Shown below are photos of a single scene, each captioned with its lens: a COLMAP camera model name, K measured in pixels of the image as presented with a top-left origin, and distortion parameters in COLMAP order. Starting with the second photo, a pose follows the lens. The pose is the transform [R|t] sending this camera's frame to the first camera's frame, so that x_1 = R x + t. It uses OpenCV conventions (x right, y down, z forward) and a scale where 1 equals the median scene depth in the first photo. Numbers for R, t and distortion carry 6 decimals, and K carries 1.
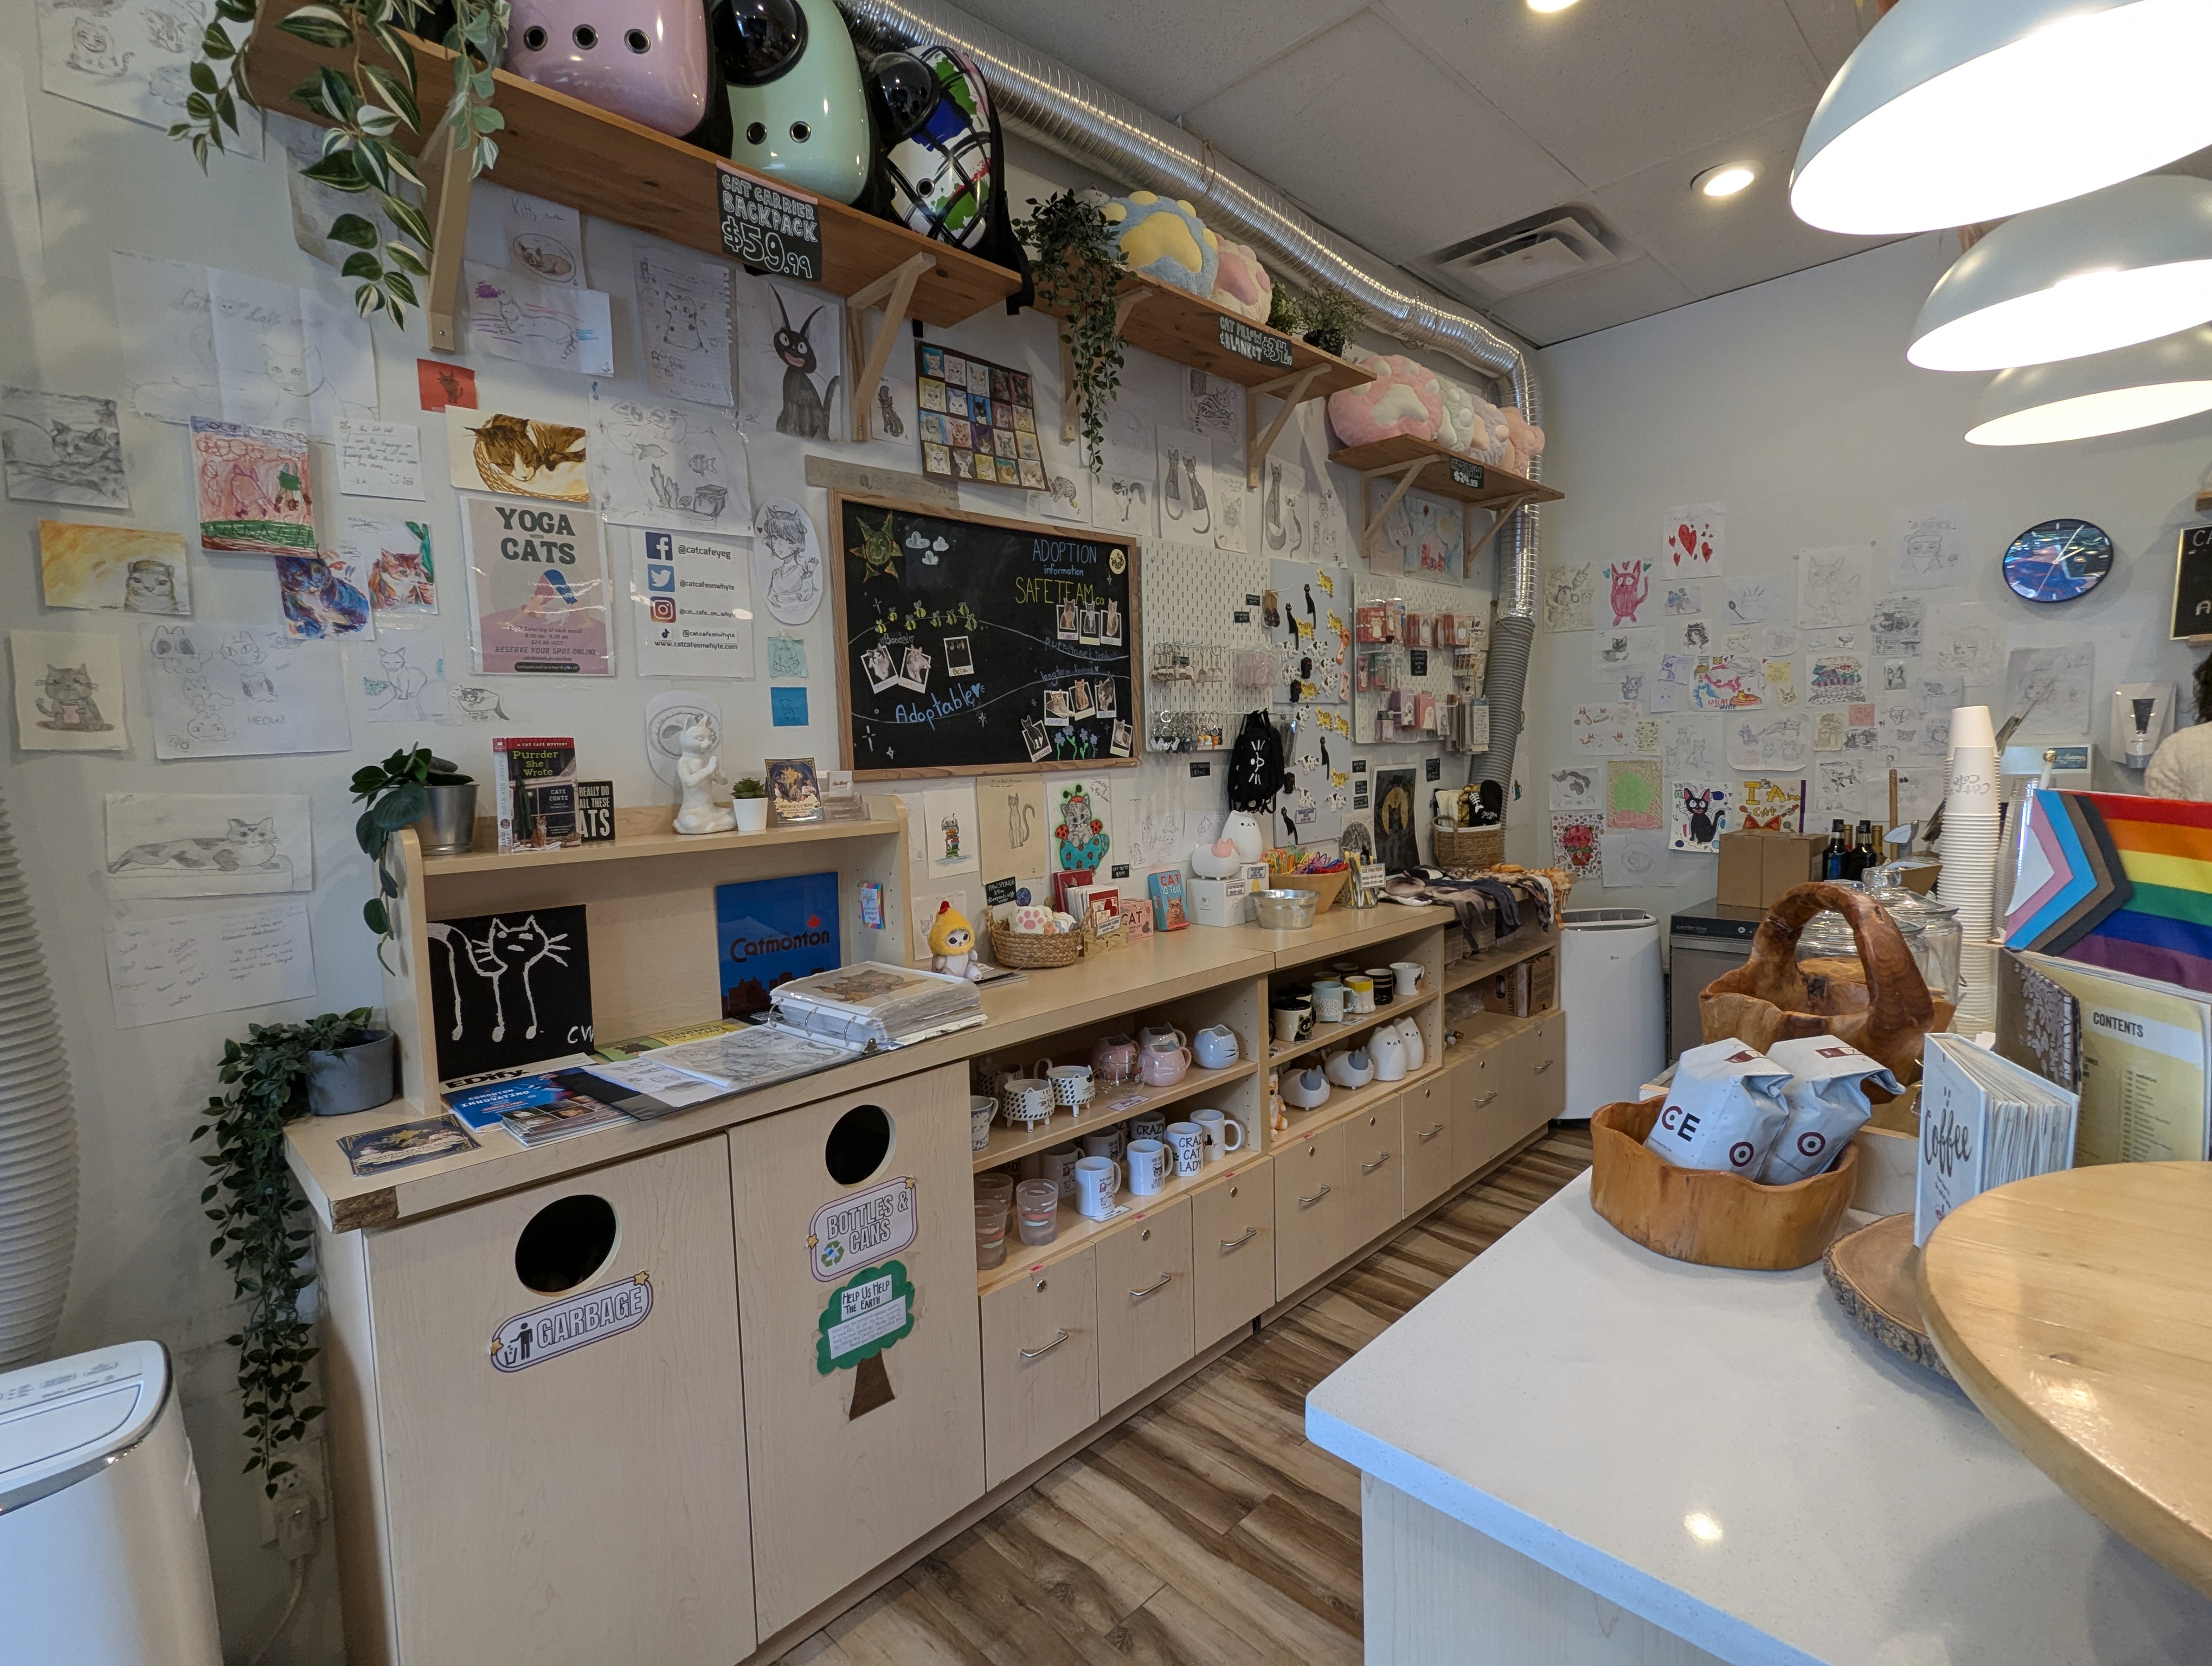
lens RADIAL K [[1039.5, 0, 1103.2], [0, 1039.5, 803.2], [0, 0, 1]] dist [-0.001721, 0.000194]
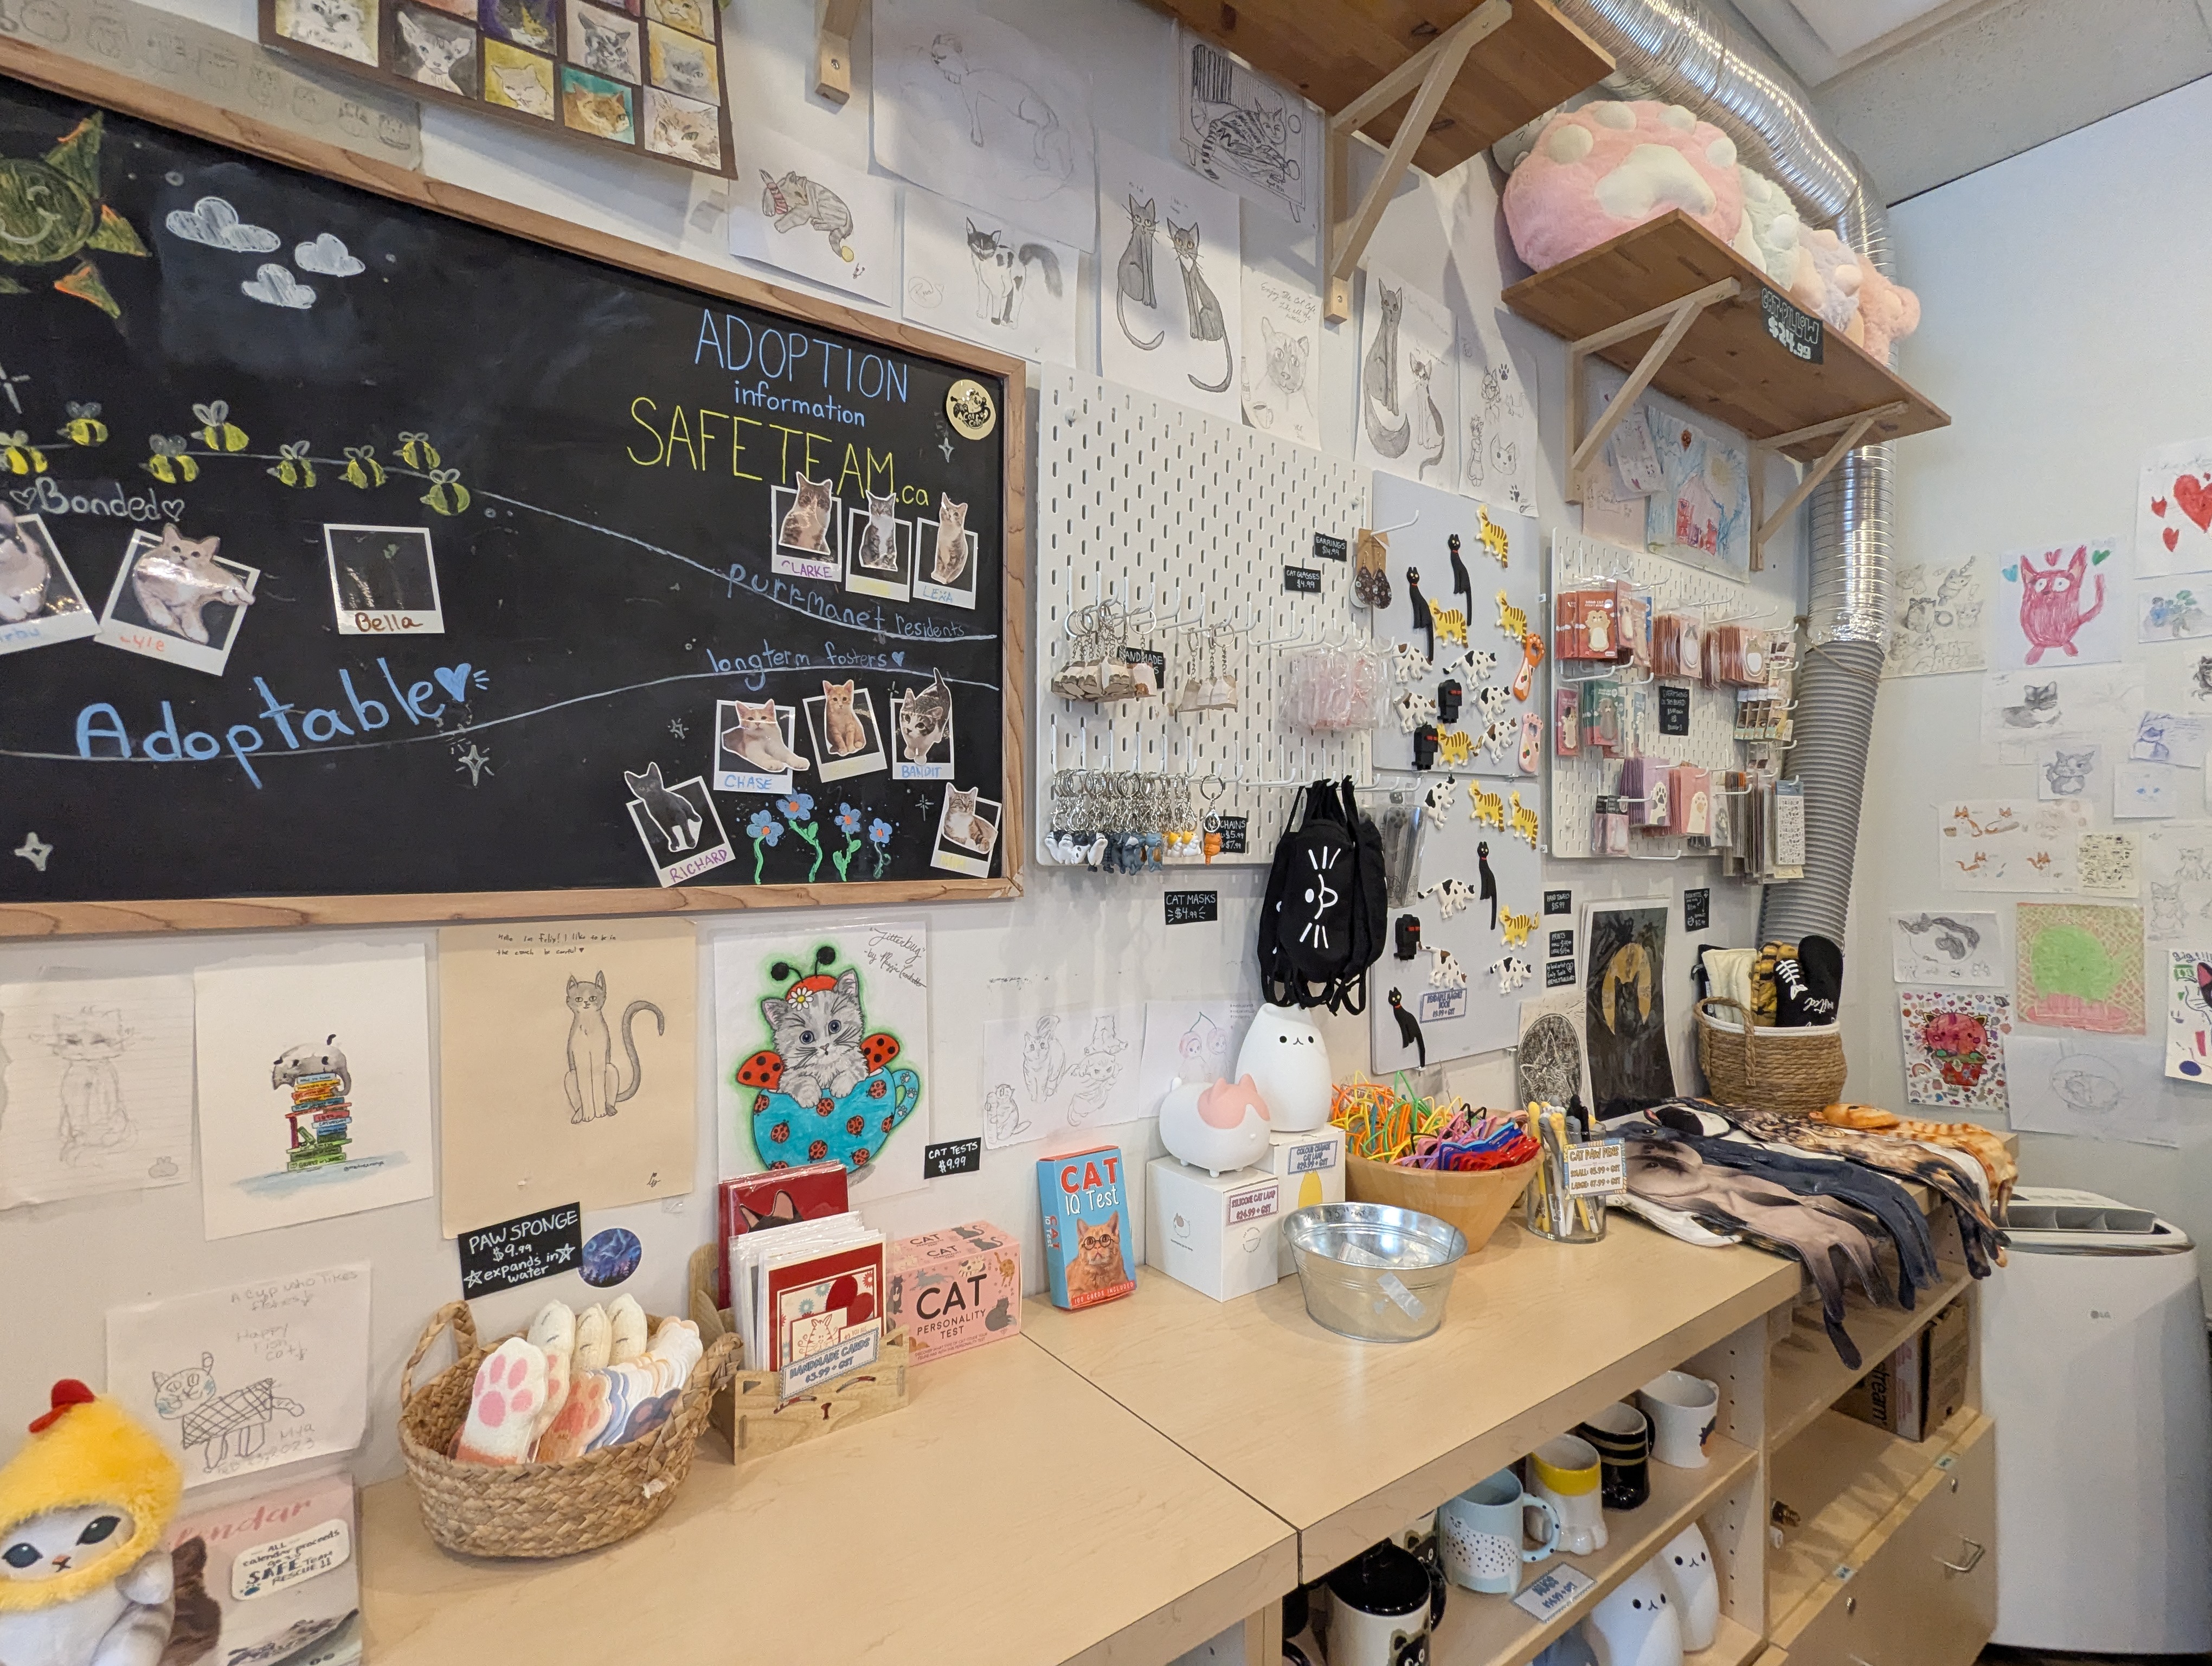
lens RADIAL K [[1039.5, 0, 1103.2], [0, 1039.5, 803.2], [0, 0, 1]] dist [-0.001721, 0.000194]
pose [[0.987851, 0.031651, -0.152148, 0.119942], [-0.044589, 0.995602, -0.082388, -0.037796], [0.148871, 0.088171, 0.984918, 0.541655]]
